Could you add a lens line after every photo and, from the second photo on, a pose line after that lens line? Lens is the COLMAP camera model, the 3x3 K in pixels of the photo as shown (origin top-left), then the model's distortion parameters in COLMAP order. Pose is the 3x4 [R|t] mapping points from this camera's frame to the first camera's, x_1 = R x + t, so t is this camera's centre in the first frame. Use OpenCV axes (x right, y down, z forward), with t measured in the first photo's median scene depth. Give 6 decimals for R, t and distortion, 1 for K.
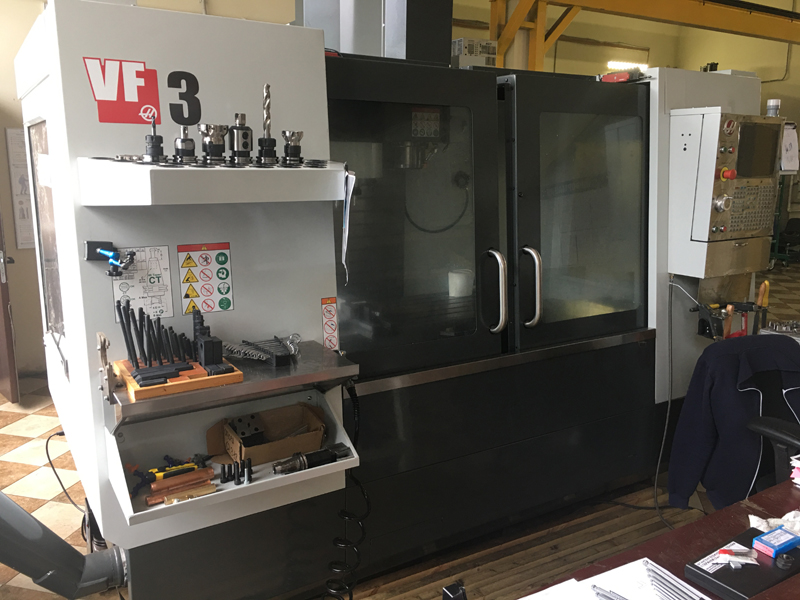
lens RADIAL K [[674.0, 0, 400.0], [0, 674.0, 300.0], [0, 0, 1]] dist [0.044499, -0.013294]
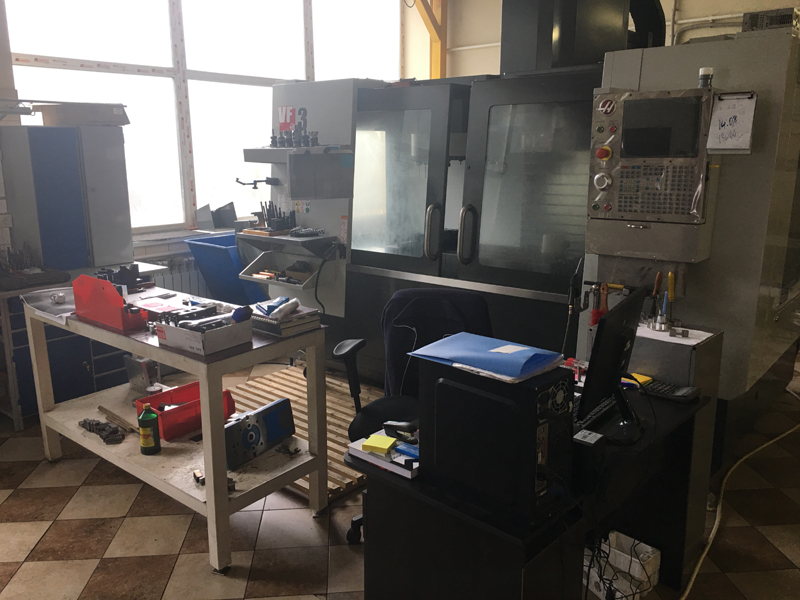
lens RADIAL K [[674.0, 0, 400.0], [0, 674.0, 300.0], [0, 0, 1]] dist [0.044499, -0.013294]
pose [[0.315850, 0.190997, -0.929386, 1.994656], [-0.197936, 0.971241, 0.132330, -0.063379], [0.927933, 0.142163, 0.344572, 0.573009]]
